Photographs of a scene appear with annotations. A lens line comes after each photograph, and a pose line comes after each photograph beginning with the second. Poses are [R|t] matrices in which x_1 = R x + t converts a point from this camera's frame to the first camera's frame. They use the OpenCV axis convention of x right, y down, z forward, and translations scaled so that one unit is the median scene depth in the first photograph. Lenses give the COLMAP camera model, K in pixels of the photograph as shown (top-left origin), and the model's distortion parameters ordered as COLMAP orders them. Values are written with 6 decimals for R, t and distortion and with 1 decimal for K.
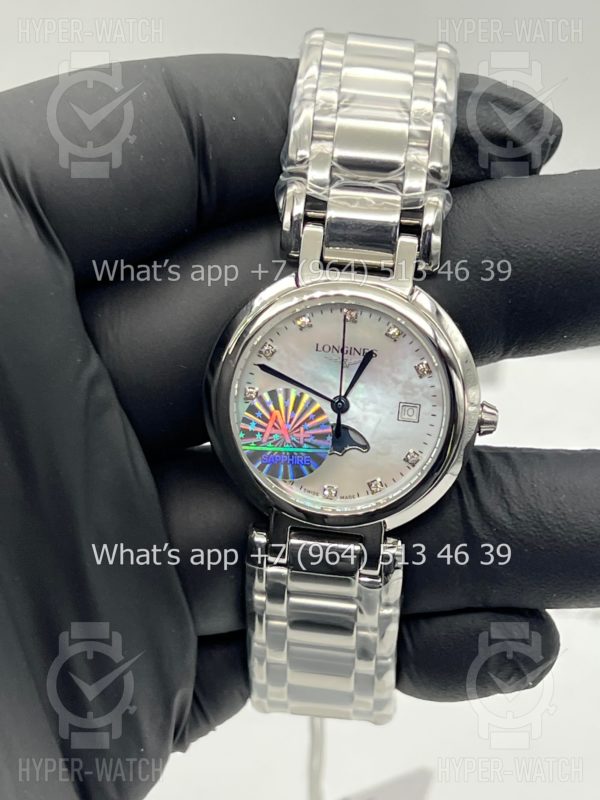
lens RADIAL K [[1940.9, 0, 300.0], [0, 1940.9, 400.0], [0, 0, 1]] dist [0.144196, 0.366853]
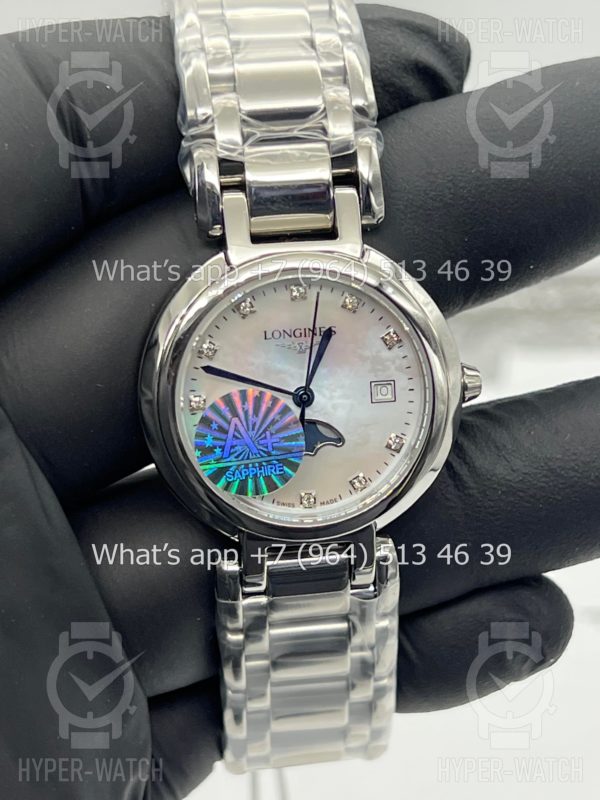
lens RADIAL K [[1940.9, 0, 300.0], [0, 1940.9, 400.0], [0, 0, 1]] dist [0.144196, 0.366853]
pose [[0.969848, -0.179762, 0.164559, -0.120614], [0.175716, 0.983670, 0.038946, -0.029580], [-0.168873, -0.008856, 0.985598, 0.161524]]
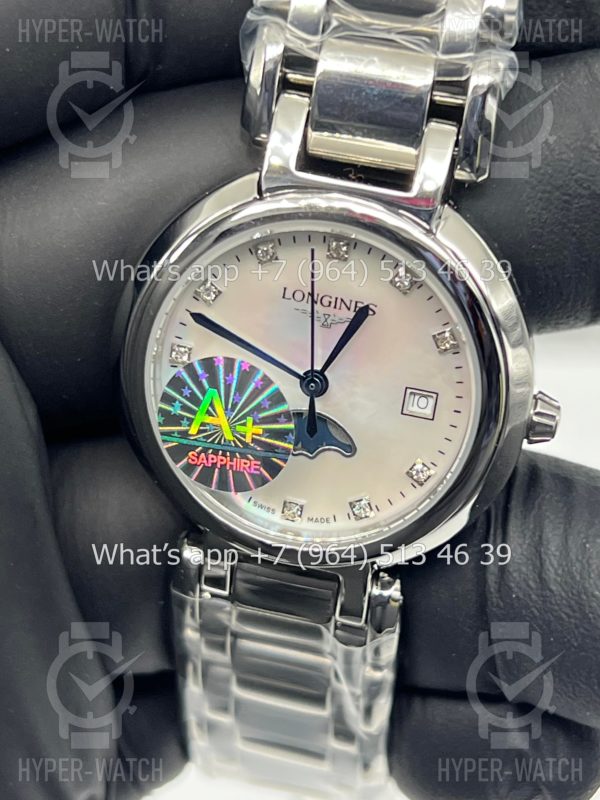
lens RADIAL K [[1940.9, 0, 300.0], [0, 1940.9, 400.0], [0, 0, 1]] dist [0.144196, 0.366853]
pose [[0.993214, 0.078867, -0.085479, 0.071333], [-0.063580, 0.983604, 0.168763, -0.100540], [0.097388, -0.162183, 0.981943, 0.362839]]
